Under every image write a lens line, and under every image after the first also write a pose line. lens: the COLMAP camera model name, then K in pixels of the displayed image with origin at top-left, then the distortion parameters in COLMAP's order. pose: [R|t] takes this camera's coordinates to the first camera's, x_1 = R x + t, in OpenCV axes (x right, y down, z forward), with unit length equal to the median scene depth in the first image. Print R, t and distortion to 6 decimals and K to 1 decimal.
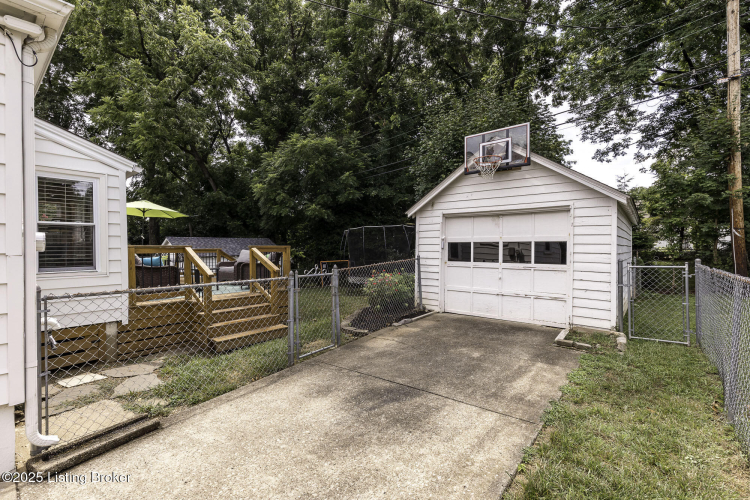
lens RADIAL K [[338.3, 0, 377.3], [0, 338.3, 251.3], [0, 0, 1]] dist [0.005003, 0.000470]
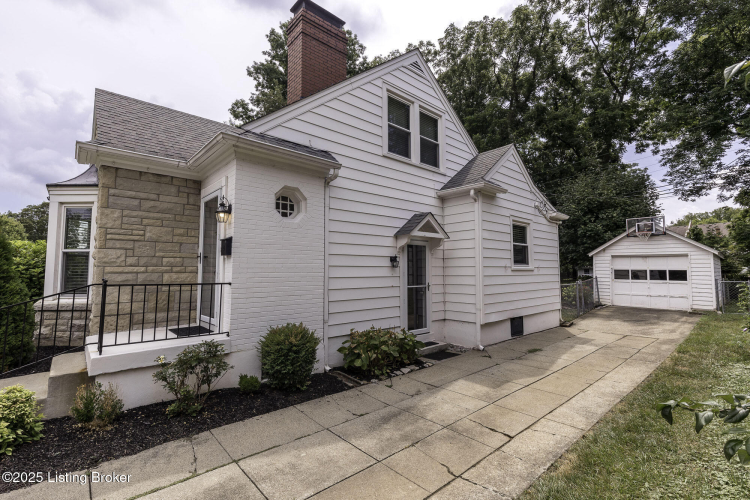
lens RADIAL K [[338.3, 0, 377.3], [0, 338.3, 248.8], [0, 0, 1]] dist [0.005003, 0.000470]
pose [[0.989851, -0.004918, -0.142027, -0.836892], [-0.005338, 0.997409, -0.071738, 0.001154], [0.142012, 0.071768, 0.987260, -1.099181]]
